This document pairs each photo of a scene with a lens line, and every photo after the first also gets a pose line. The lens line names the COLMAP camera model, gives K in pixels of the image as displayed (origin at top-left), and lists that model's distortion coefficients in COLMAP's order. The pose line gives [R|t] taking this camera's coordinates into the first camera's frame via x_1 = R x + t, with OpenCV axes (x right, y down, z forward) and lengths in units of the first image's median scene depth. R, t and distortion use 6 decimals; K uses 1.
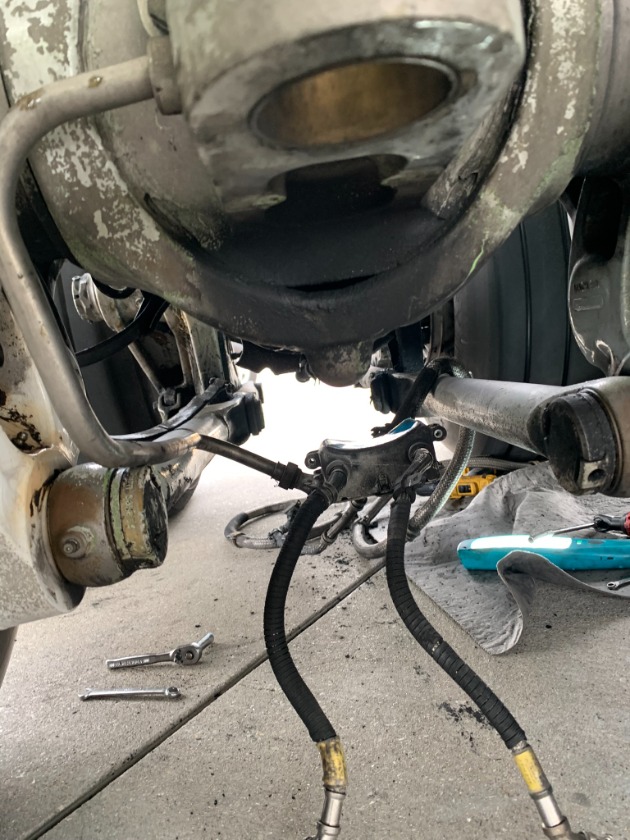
lens RADIAL K [[642.2, 0, 313.8], [0, 642.2, 420.3], [0, 0, 1]] dist [0.008402, -0.016616]
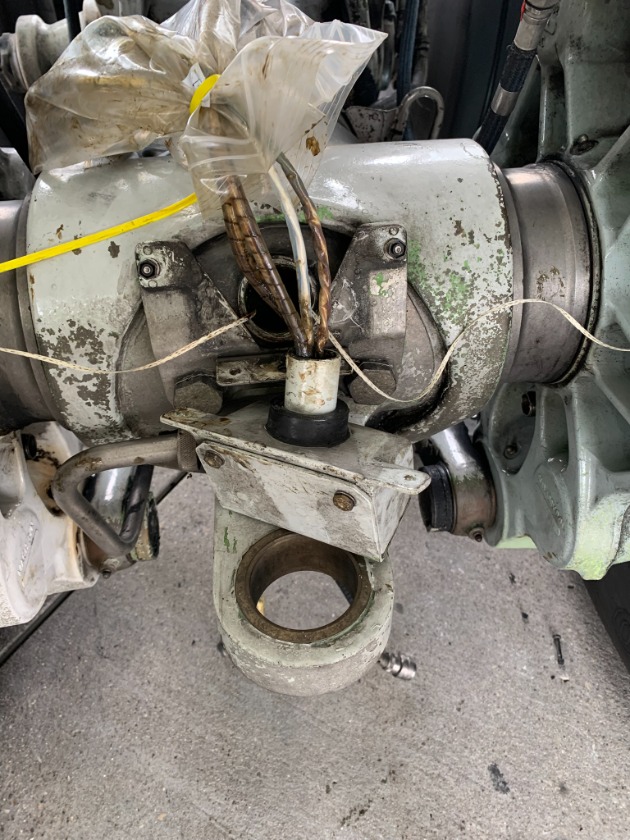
lens RADIAL K [[642.2, 0, 315.0], [0, 642.2, 418.7], [0, 0, 1]] dist [0.008402, -0.016616]
pose [[0.987745, 0.055444, 0.145896, -0.101046], [-0.129962, 0.809808, 0.572120, -0.906351], [-0.086427, -0.584070, 0.807089, -0.090009]]
